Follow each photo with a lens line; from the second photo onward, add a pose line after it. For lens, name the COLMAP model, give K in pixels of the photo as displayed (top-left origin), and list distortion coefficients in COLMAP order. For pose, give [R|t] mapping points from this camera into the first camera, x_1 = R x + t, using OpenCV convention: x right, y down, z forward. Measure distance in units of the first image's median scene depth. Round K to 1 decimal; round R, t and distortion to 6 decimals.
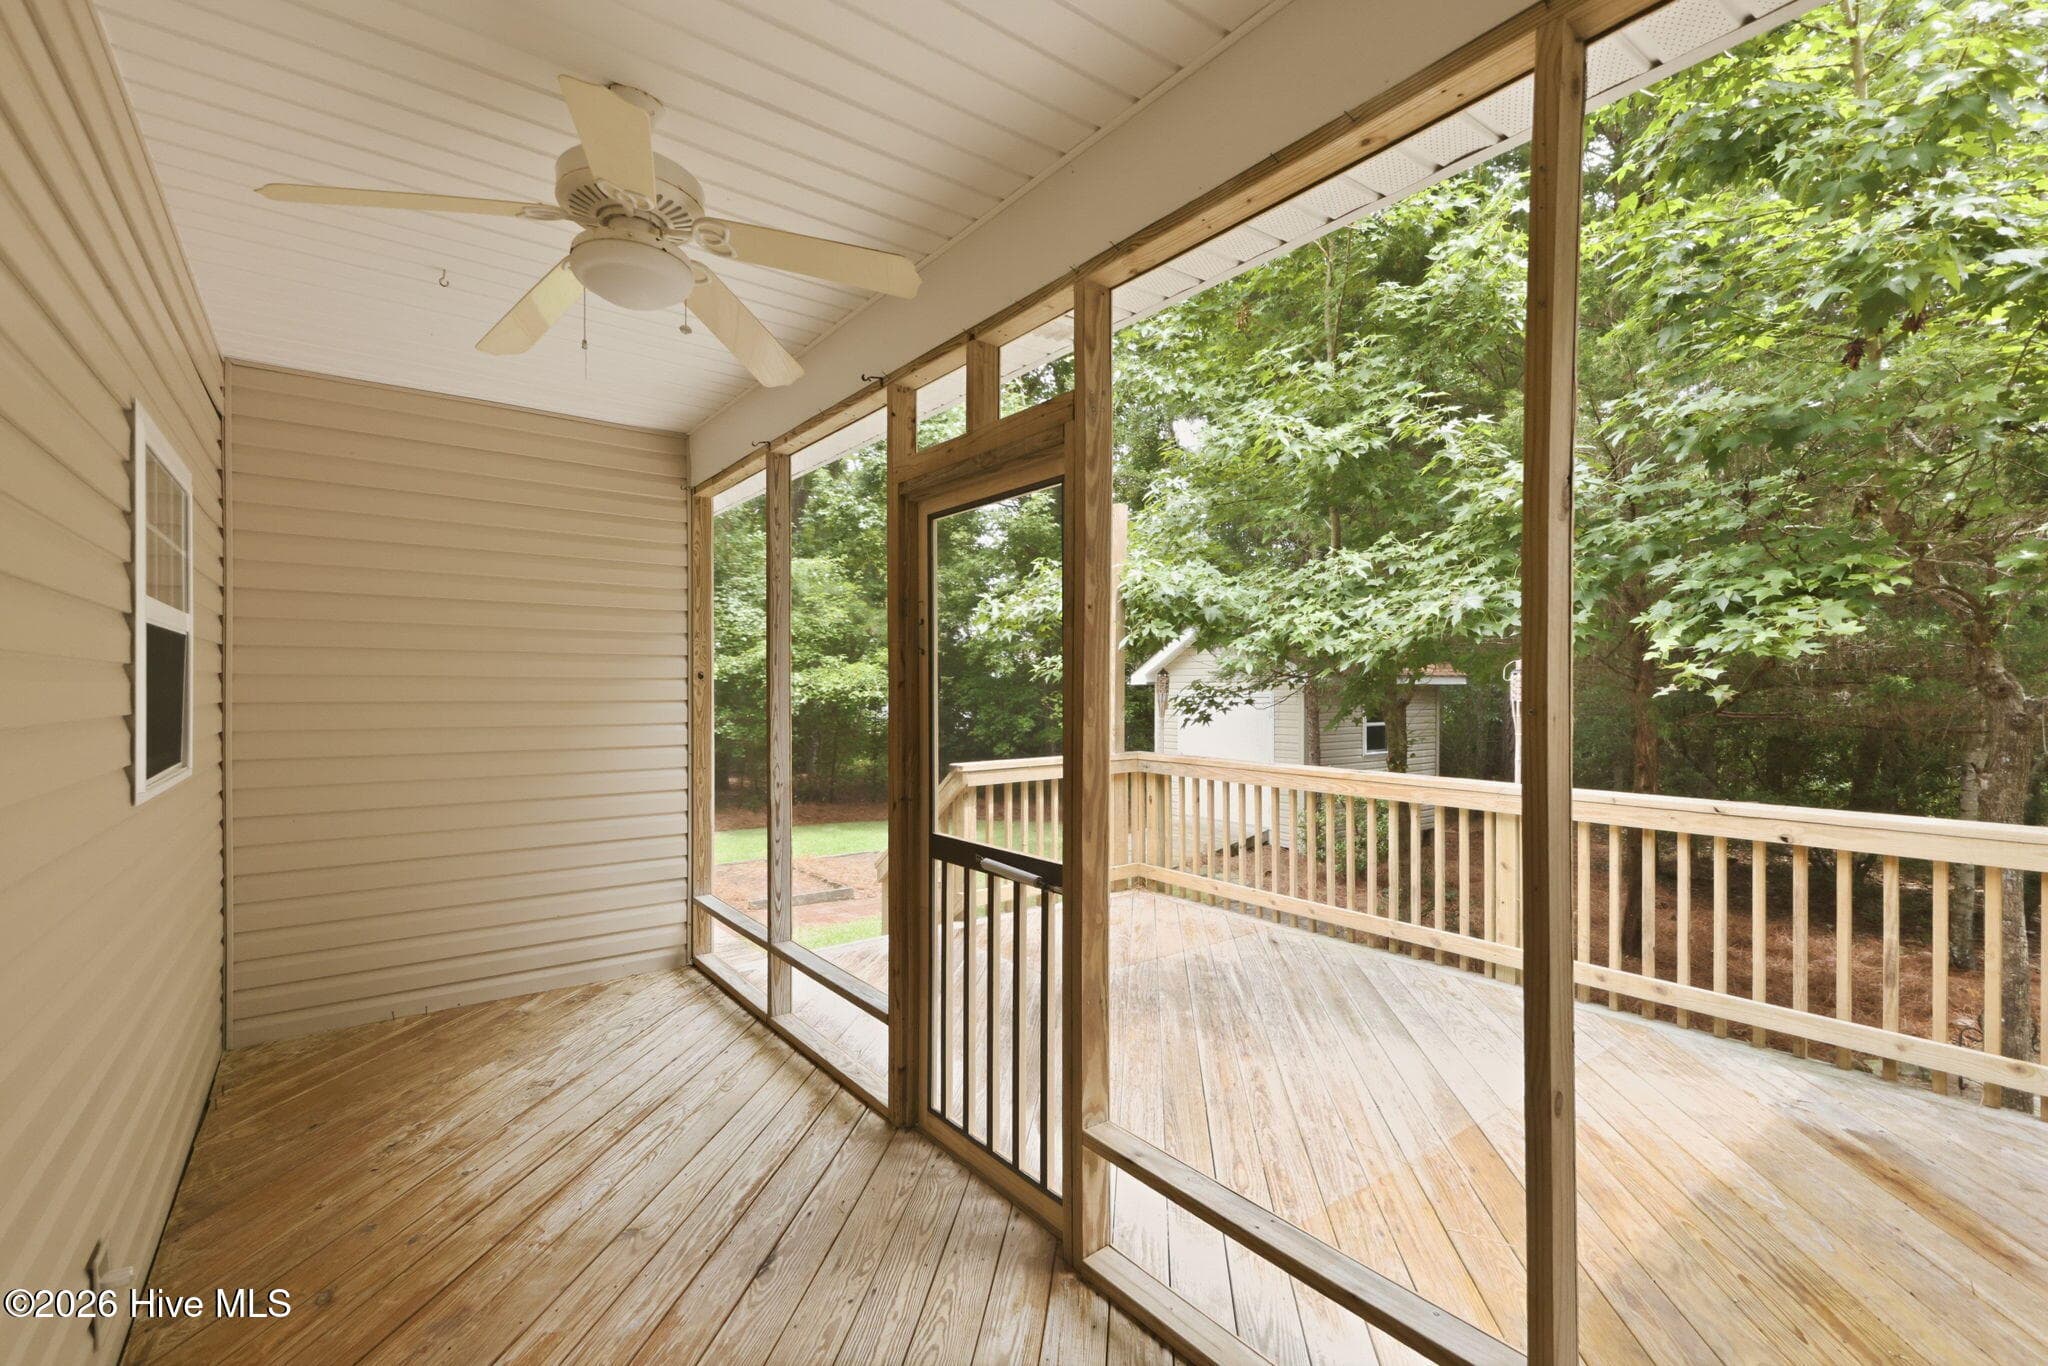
lens RADIAL K [[894.6, 0, 1024.0], [0, 894.6, 683.0], [0, 0, 1]] dist [0.000461, -0.000075]
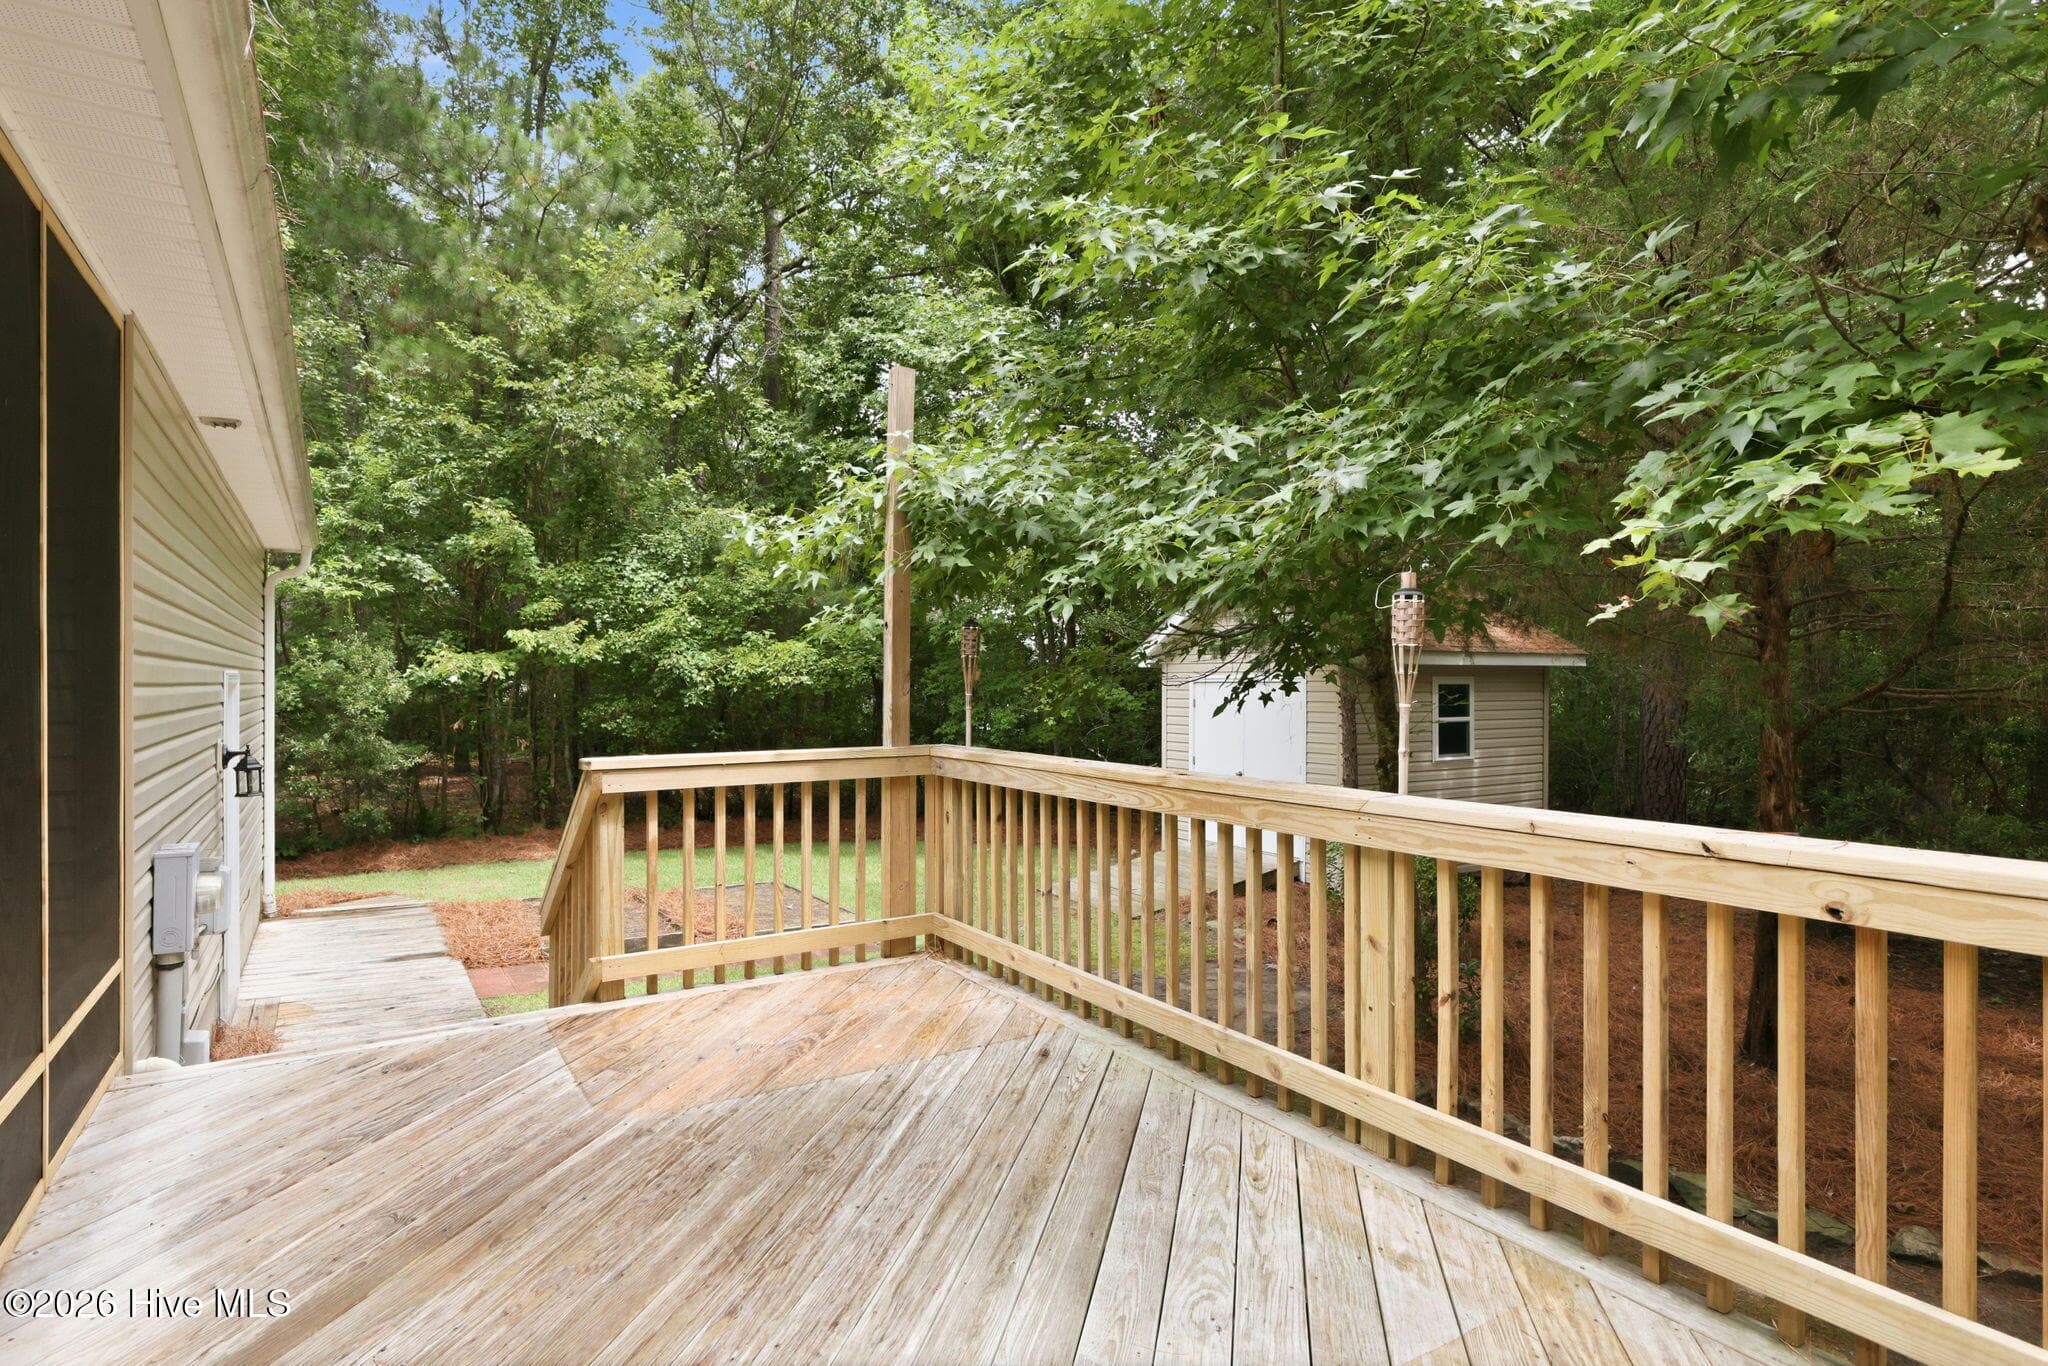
lens RADIAL K [[1069.0, 0, 1027.7], [0, 1069.0, 679.2], [0, 0, 1]] dist [0.002515, 0.000137]
pose [[0.996816, -0.000156, -0.079738, 0.370912], [0.000233, 1.000000, 0.000958, 0.039897], [0.079737, -0.000973, 0.996815, 0.318180]]
